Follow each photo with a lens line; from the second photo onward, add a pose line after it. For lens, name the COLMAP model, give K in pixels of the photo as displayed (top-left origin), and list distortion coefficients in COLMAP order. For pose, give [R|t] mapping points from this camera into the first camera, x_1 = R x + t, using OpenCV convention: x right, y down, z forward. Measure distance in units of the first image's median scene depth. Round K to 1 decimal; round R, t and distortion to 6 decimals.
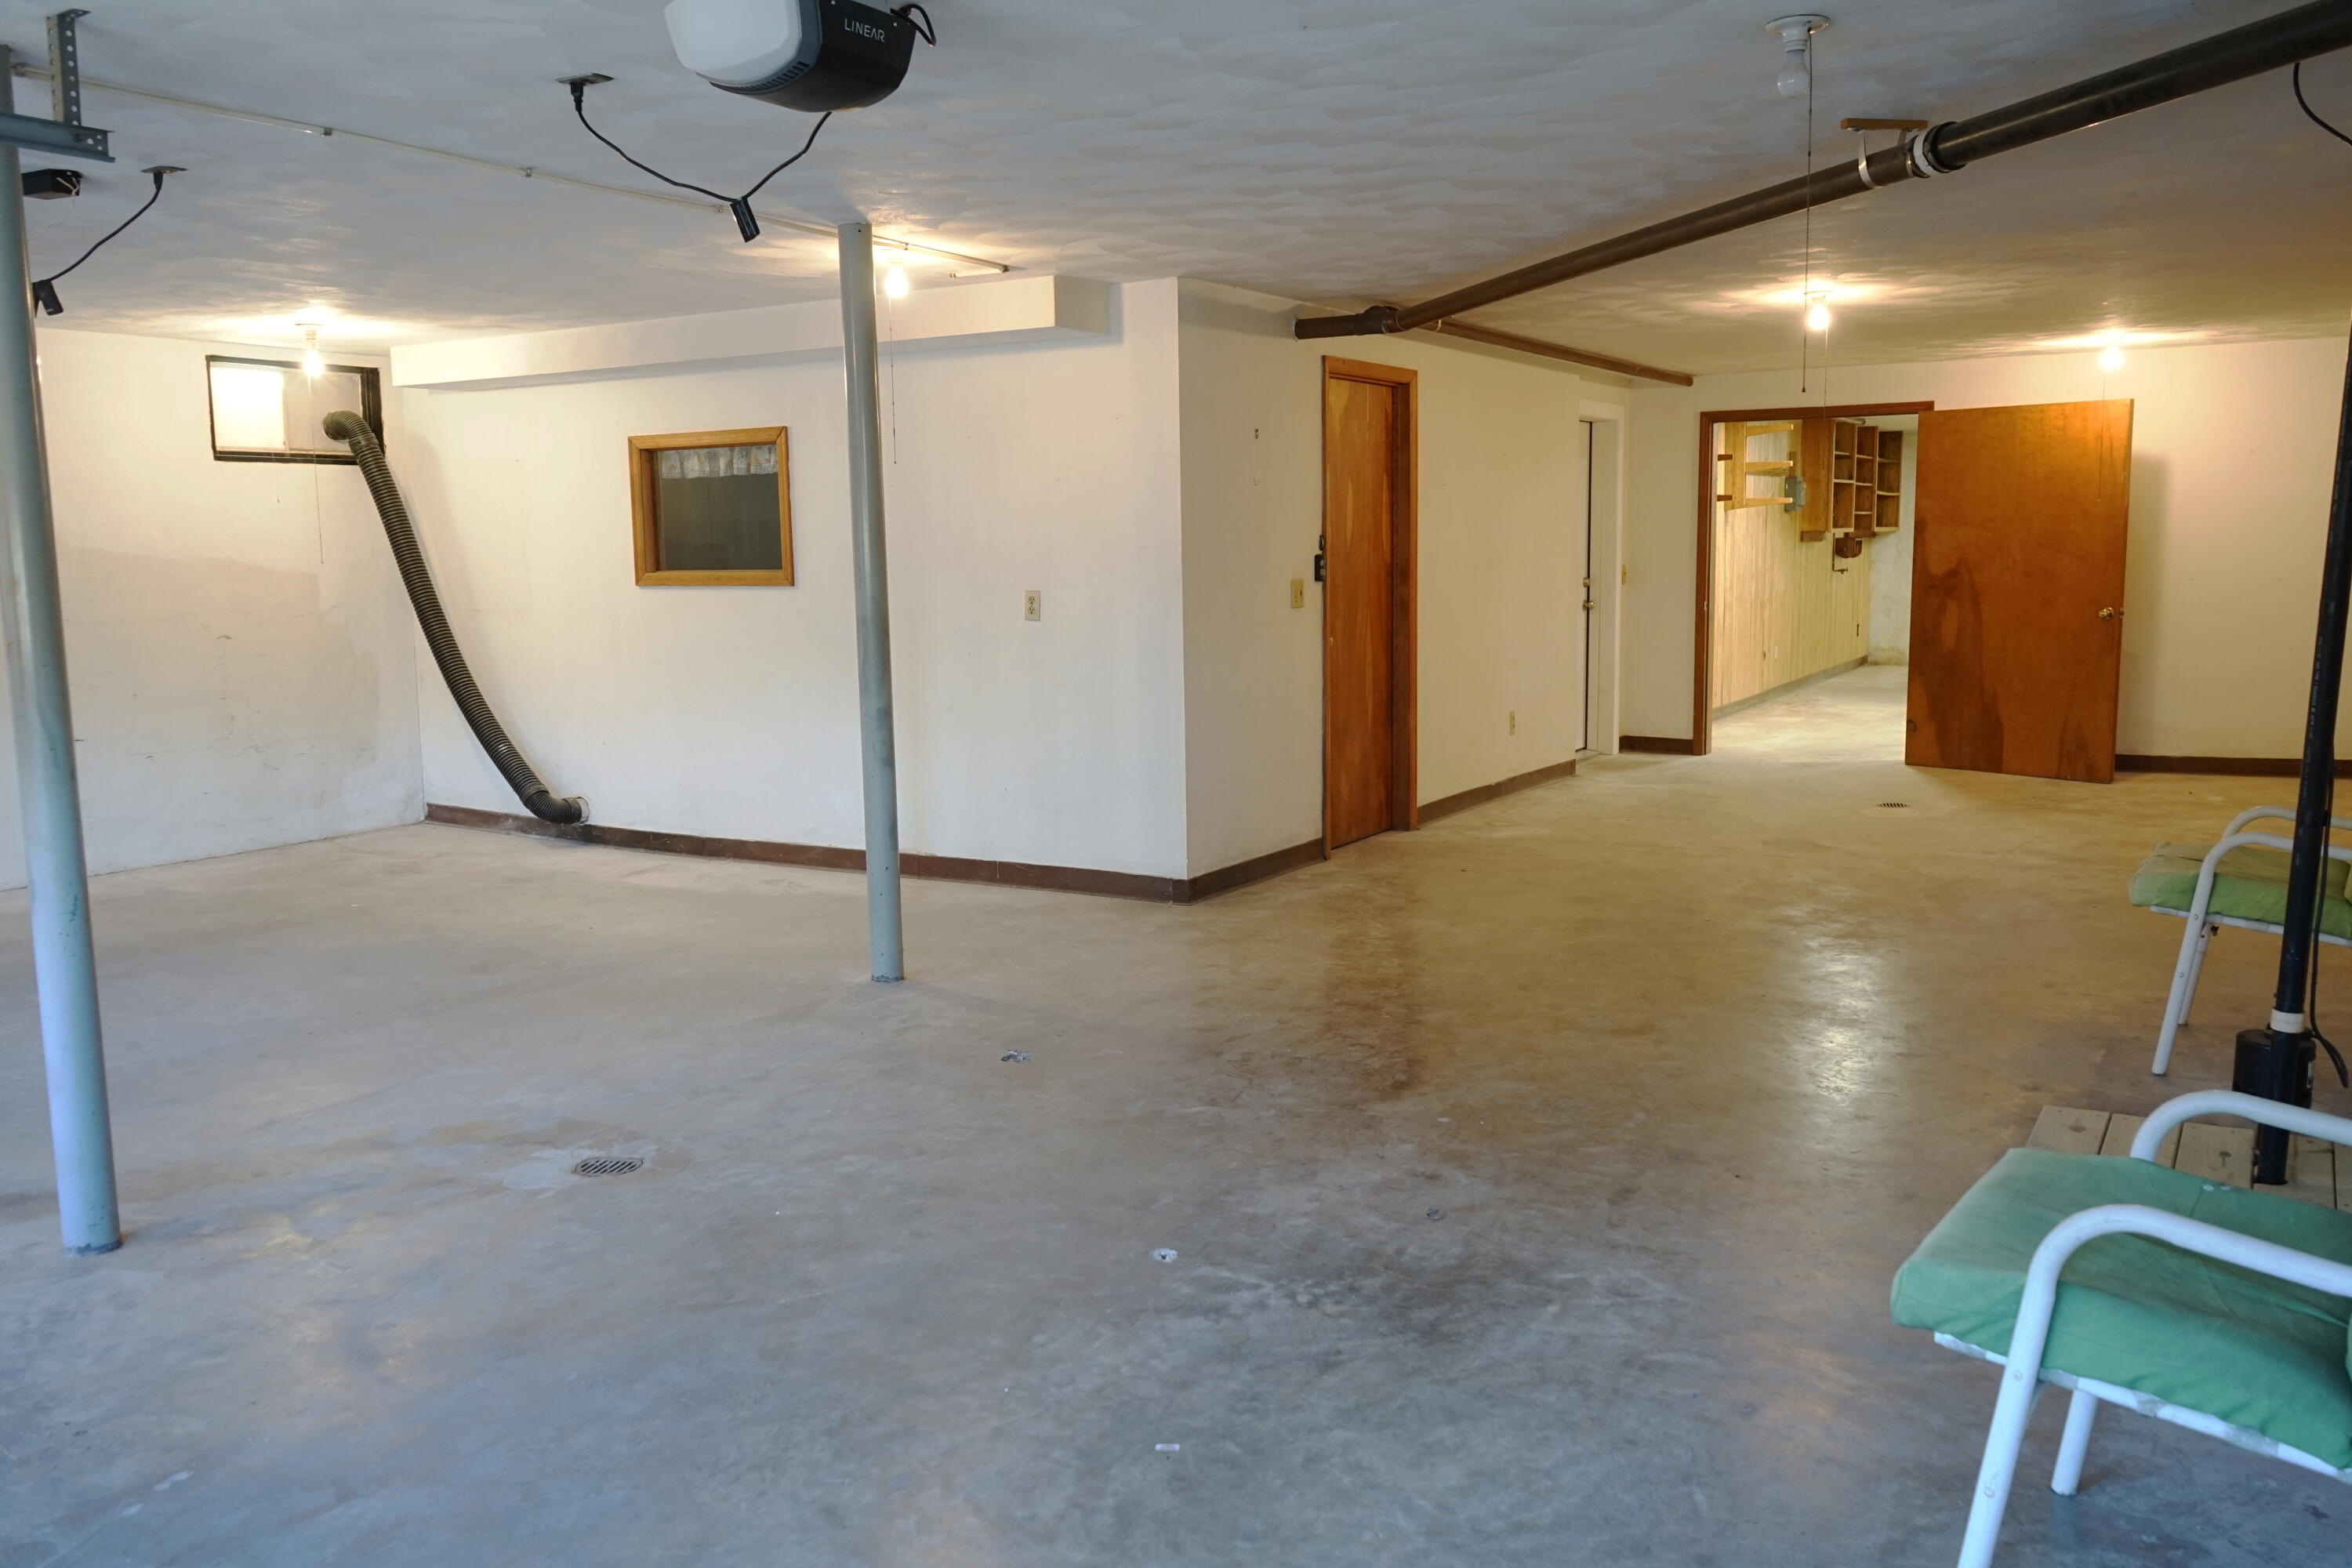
lens RADIAL K [[1854.1, 0, 1180.9], [0, 1854.1, 774.7], [0, 0, 1]] dist [-0.000787, -0.001907]
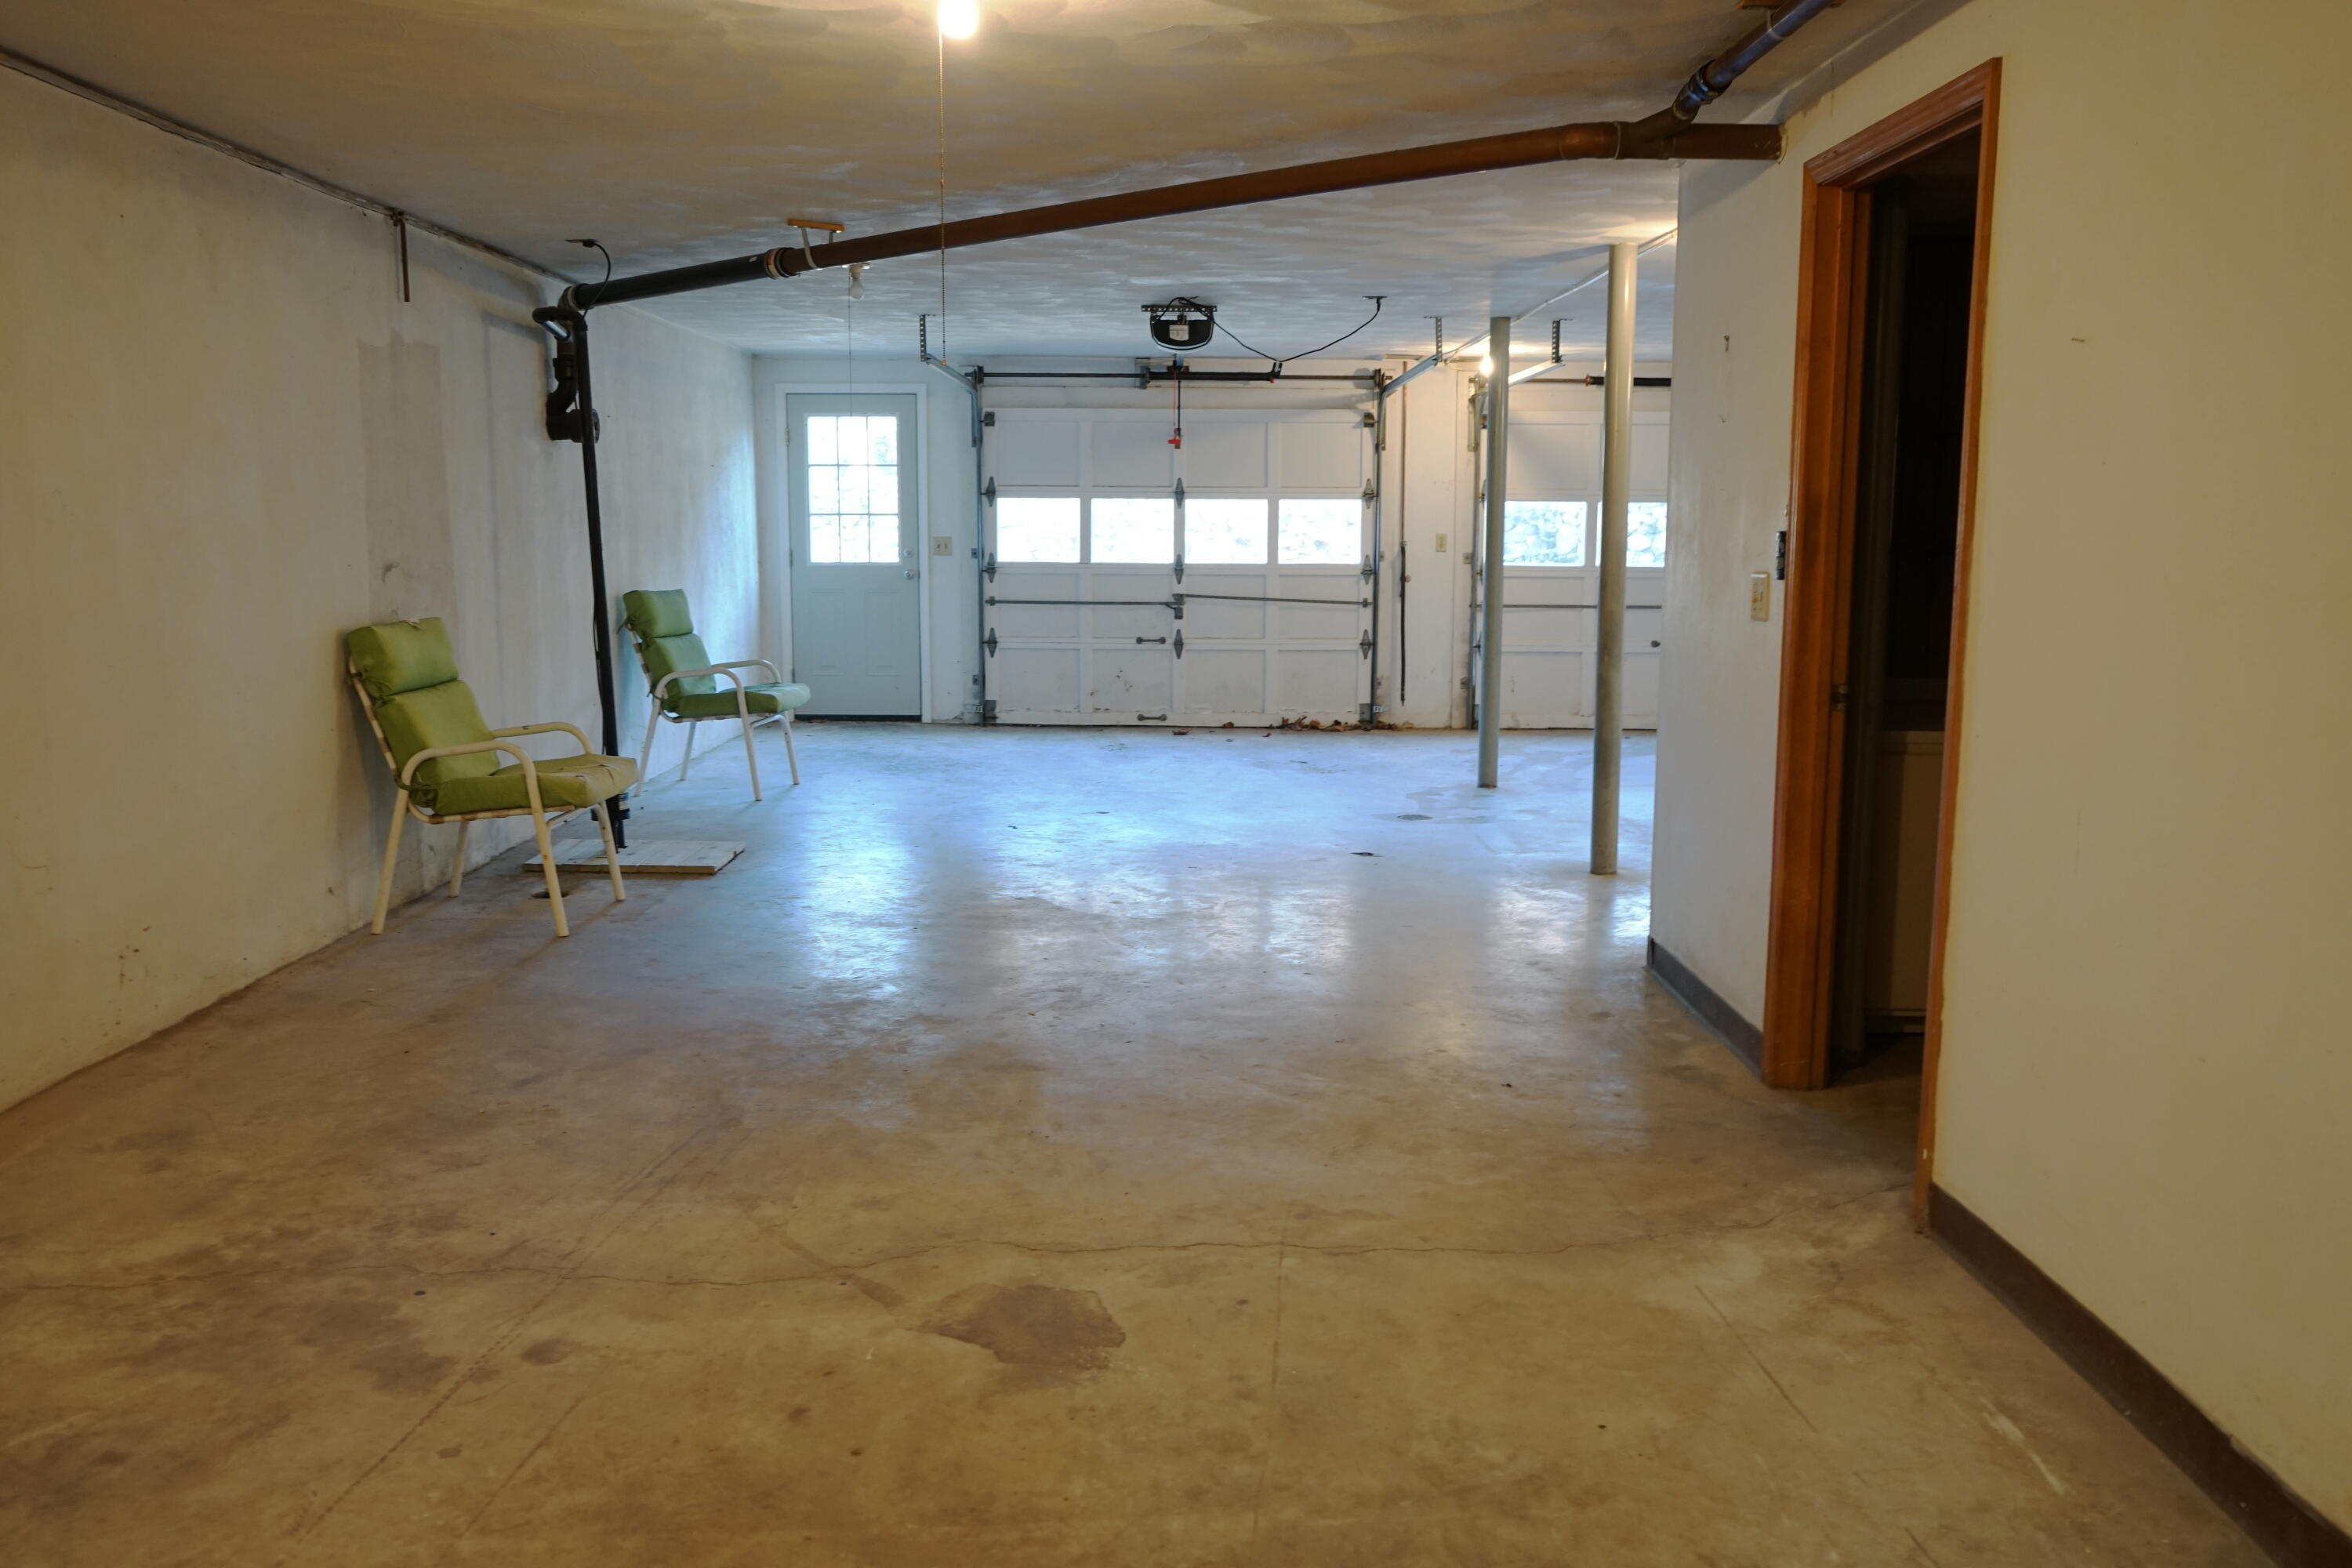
lens RADIAL K [[1854.1, 0, 1180.9], [0, 1854.1, 774.7], [0, 0, 1]] dist [-0.000787, -0.001907]
pose [[-0.849995, 0.077621, -0.521041, 0.660664], [-0.063913, 0.966583, 0.248258, -0.220822], [0.522900, 0.244319, -0.816630, 1.734721]]
